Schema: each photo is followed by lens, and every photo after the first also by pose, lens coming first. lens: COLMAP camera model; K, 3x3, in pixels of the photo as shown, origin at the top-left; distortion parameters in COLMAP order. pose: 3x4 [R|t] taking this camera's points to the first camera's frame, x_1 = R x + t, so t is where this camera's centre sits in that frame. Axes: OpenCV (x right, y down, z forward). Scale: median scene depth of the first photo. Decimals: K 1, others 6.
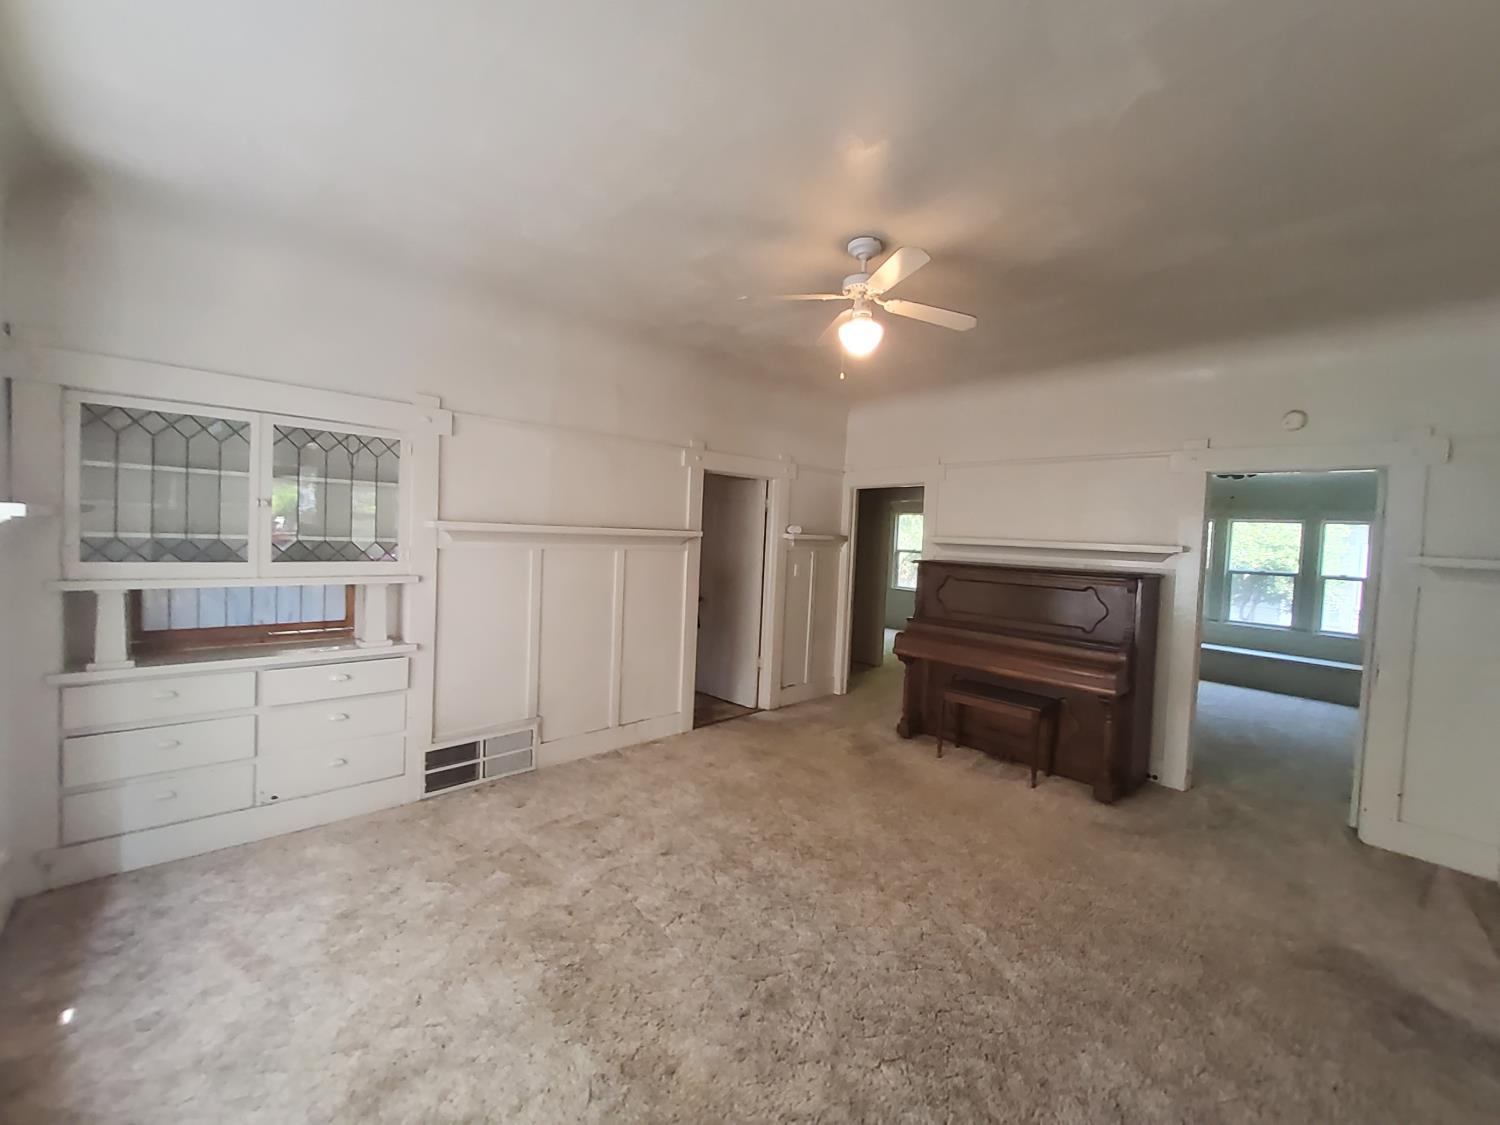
lens RADIAL K [[598.7, 0, 775.8], [0, 598.7, 555.1], [0, 0, 1]] dist [0.014974, -0.010169]
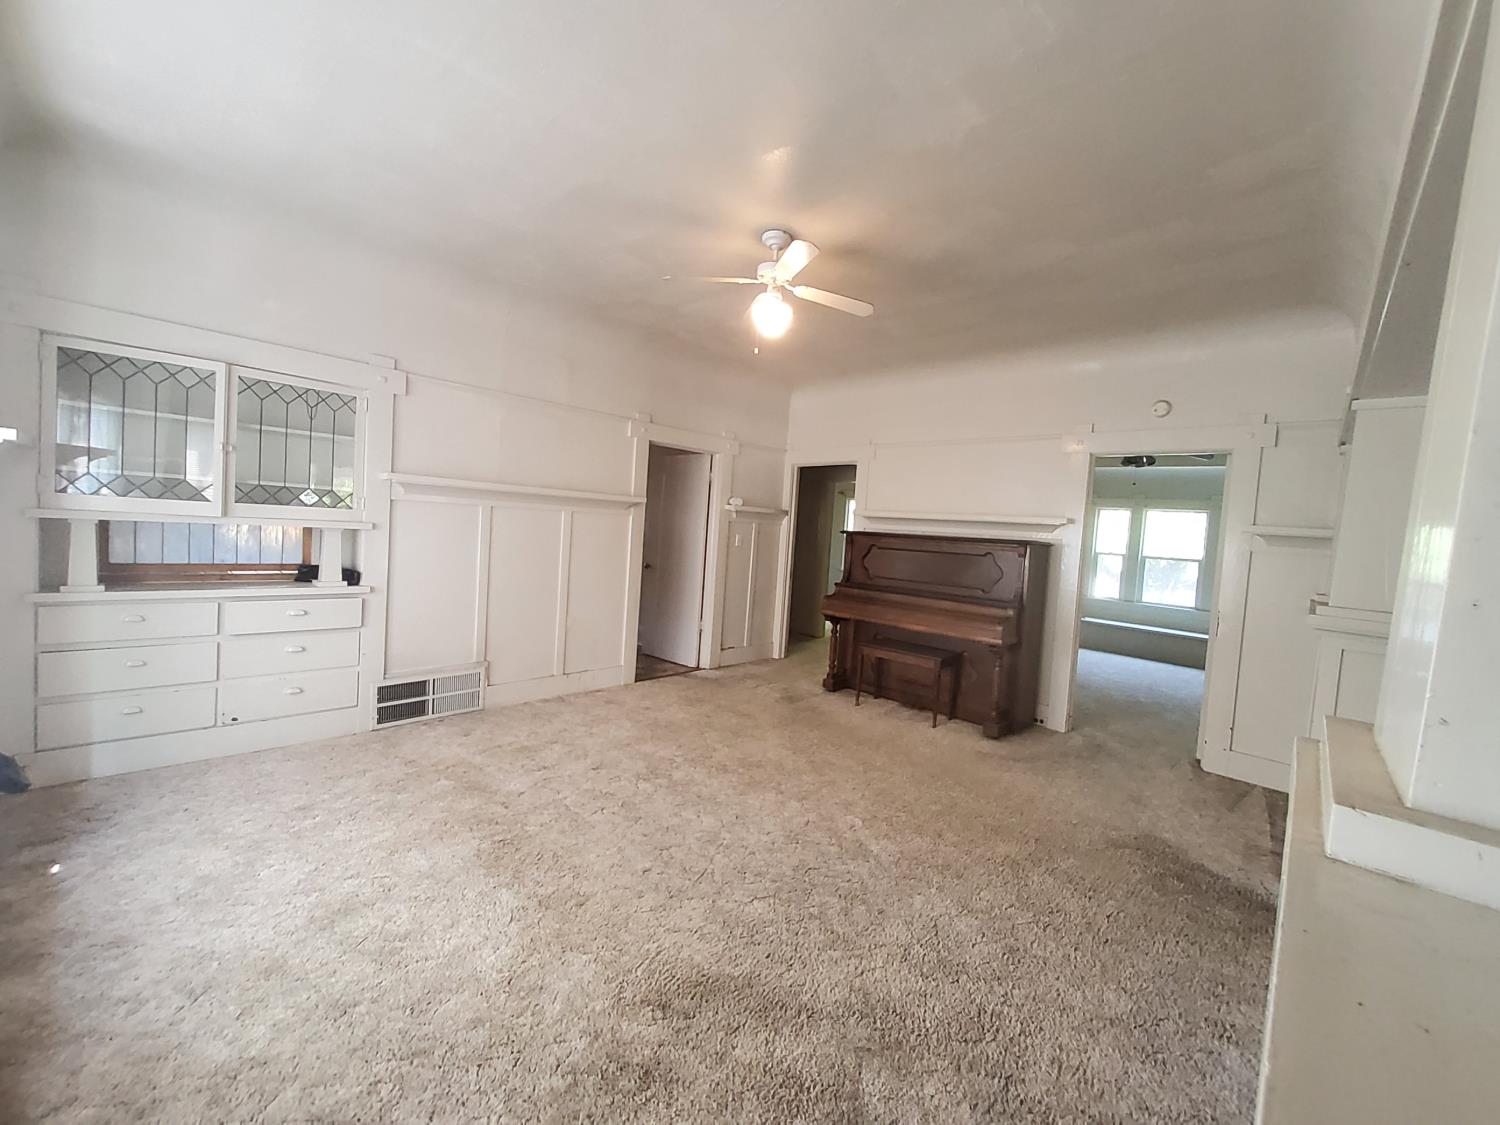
lens RADIAL K [[598.7, 0, 775.8], [0, 598.7, 555.1], [0, 0, 1]] dist [0.014974, -0.010169]
pose [[0.998317, 0.019789, 0.054515, 0.077112], [-0.020521, 0.999706, 0.012887, 0.064956], [-0.054244, -0.013984, 0.998430, -0.130043]]
